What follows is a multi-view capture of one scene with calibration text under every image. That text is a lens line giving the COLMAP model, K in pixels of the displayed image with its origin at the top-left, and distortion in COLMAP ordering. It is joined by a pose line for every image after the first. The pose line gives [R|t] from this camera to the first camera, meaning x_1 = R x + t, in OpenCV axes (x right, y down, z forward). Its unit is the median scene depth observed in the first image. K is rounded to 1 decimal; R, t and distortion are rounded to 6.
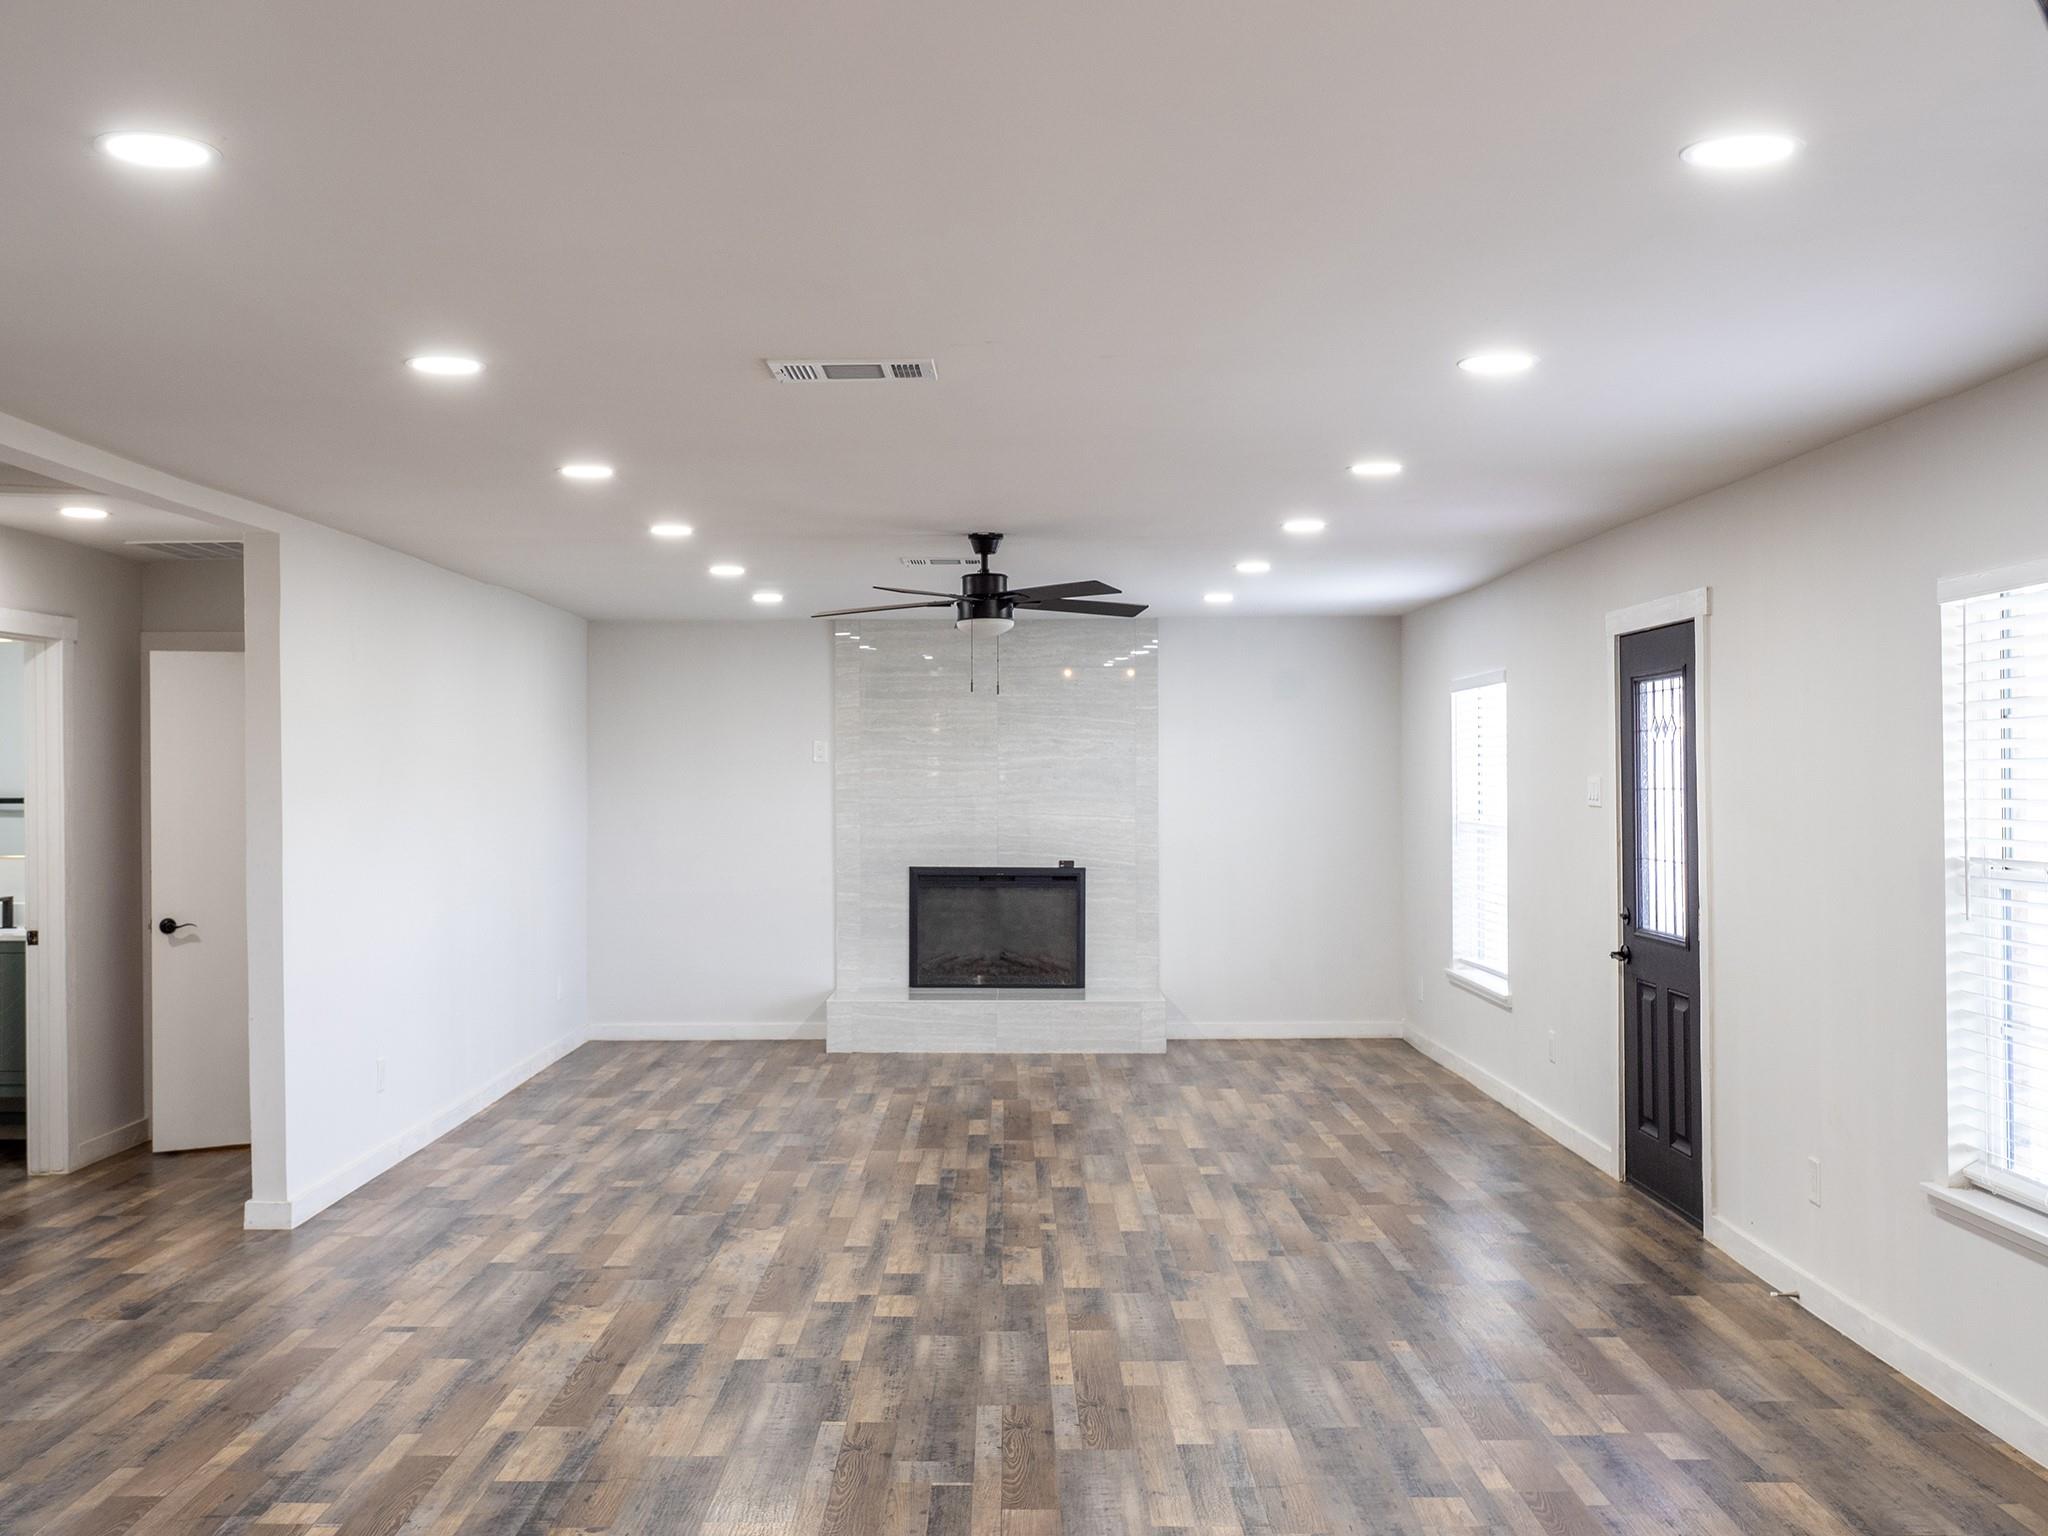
lens RADIAL K [[2114.1, 0, 1014.1], [0, 2114.1, 765.2], [0, 0, 1]] dist [-0.001498, 0.003252]
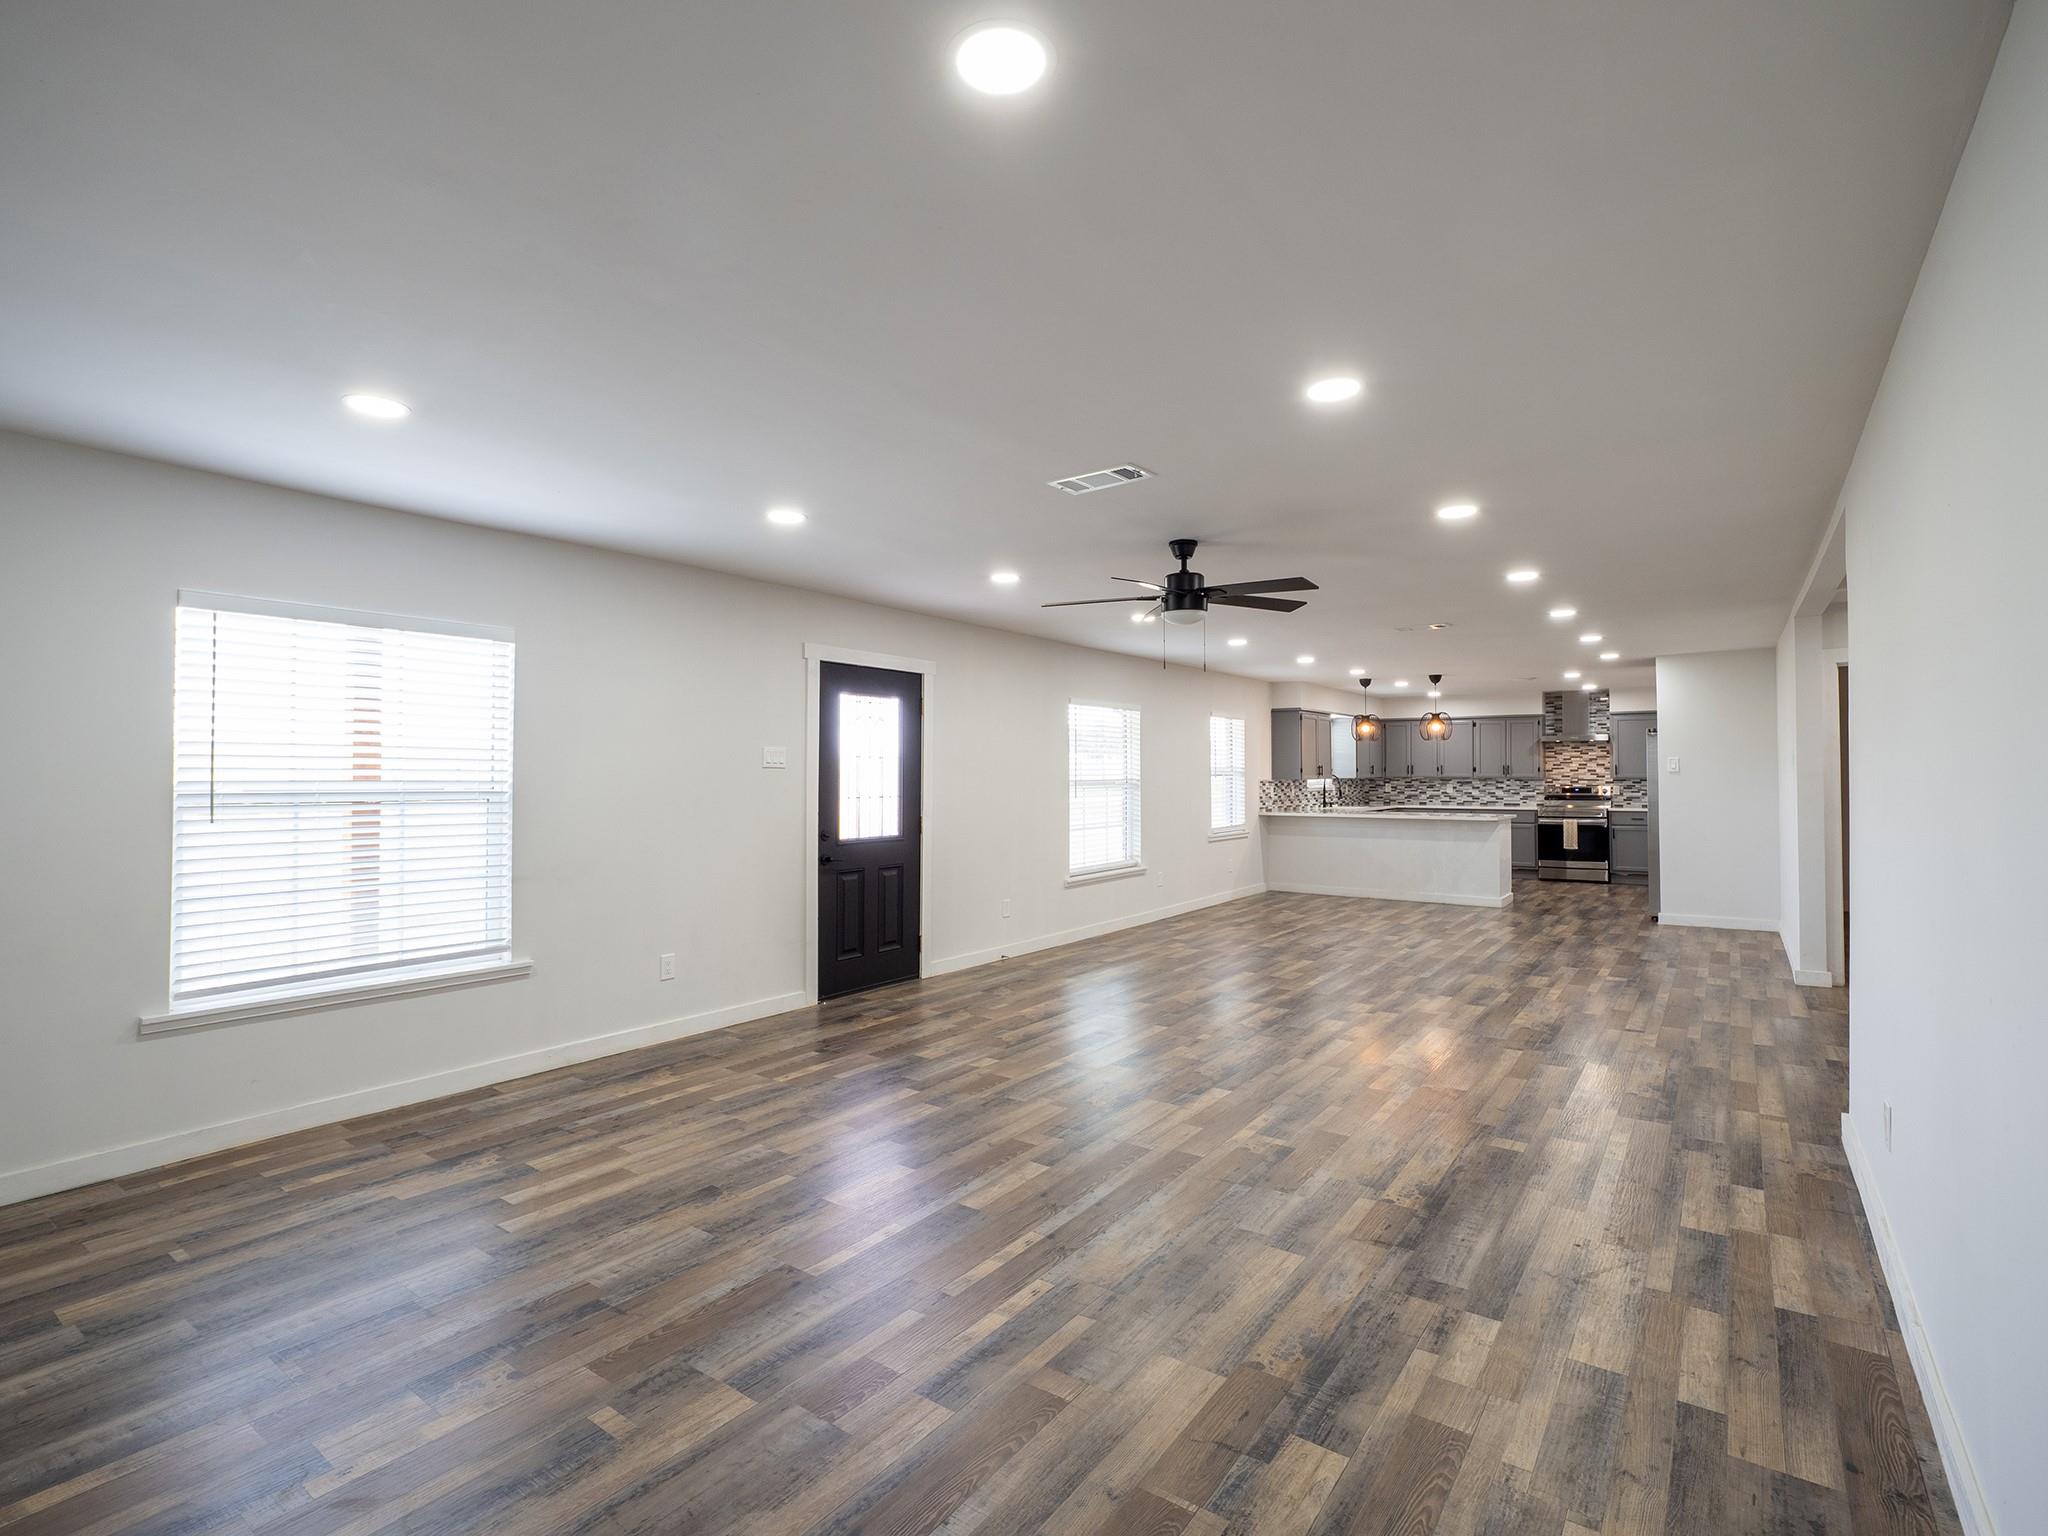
lens RADIAL K [[975.8, 0, 1014.5], [0, 975.8, 758.5], [0, 0, 1]] dist [-0.005783, -0.004509]
pose [[-0.803361, 0.016753, 0.595256, -0.263726], [0.001537, 0.999659, -0.026059, 0.031368], [-0.595490, -0.020020, -0.803113, 1.468623]]
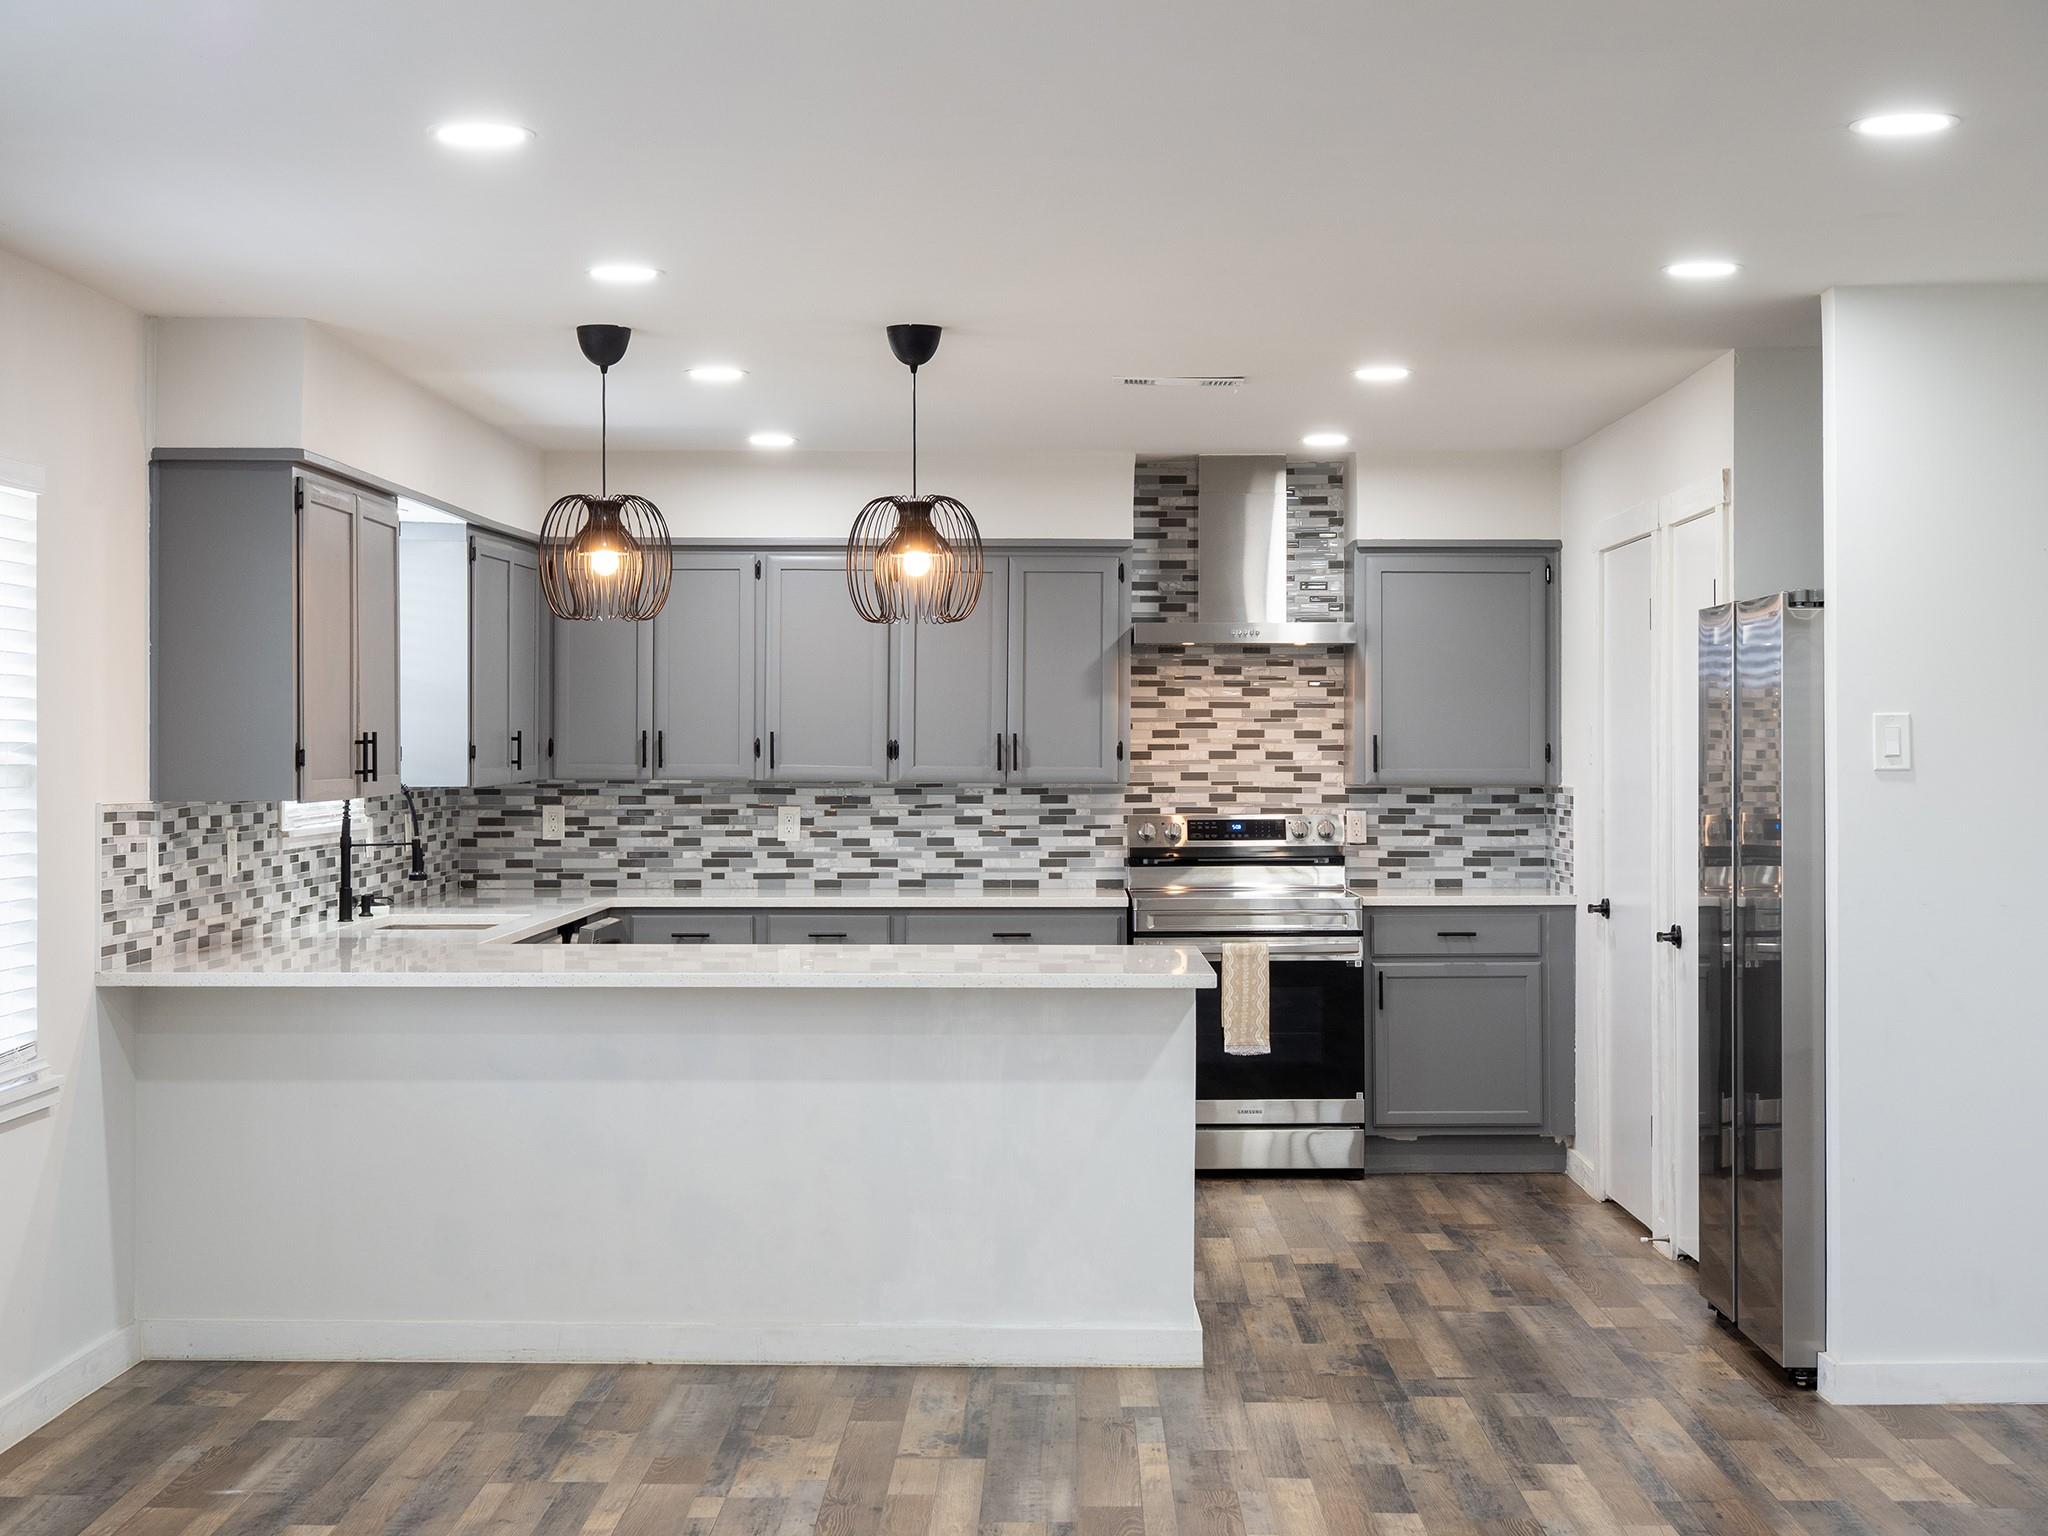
lens RADIAL K [[3025.0, 0, 1012.8], [0, 3025.0, 768.0], [0, 0, 1]] dist [0.005622, -0.014758]
pose [[-0.999740, 0.005812, 0.022050, 0.011393], [0.005773, 0.999982, -0.001833, 0.018520], [-0.022060, -0.001705, -0.999755, 0.979207]]
